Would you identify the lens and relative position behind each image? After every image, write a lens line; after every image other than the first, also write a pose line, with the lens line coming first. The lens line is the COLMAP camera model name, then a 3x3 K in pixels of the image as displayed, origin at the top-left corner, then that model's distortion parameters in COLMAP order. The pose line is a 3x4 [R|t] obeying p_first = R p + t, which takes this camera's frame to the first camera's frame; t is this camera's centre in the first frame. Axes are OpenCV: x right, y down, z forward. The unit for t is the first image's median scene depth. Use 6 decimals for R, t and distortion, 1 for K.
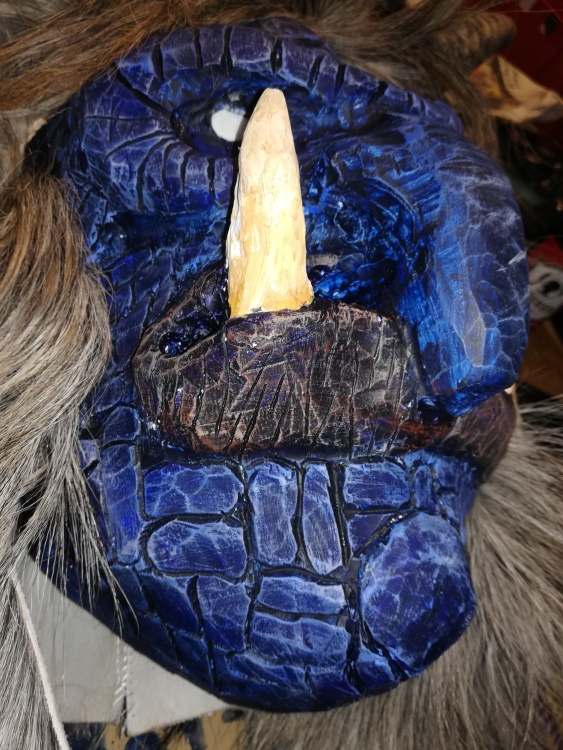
lens RADIAL K [[604.3, 0, 281.5], [0, 604.3, 375.0], [0, 0, 1]] dist [0.025082, -0.012613]
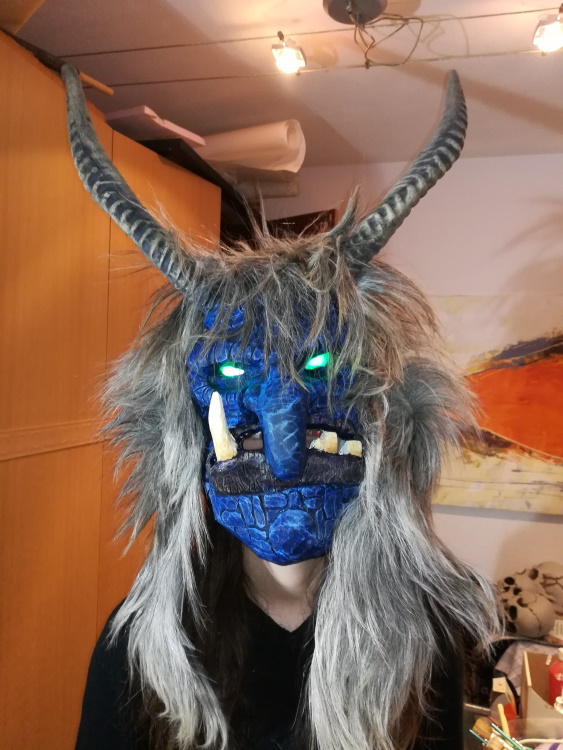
lens RADIAL K [[588.4, 0, 270.7], [0, 588.4, 368.1], [0, 0, 1]] dist [0.031805, -0.011070]
pose [[0.834814, -0.105256, -0.540376, 1.903003], [0.214523, 0.966161, 0.143221, -0.947001], [0.507016, -0.235486, 0.829145, -1.416107]]
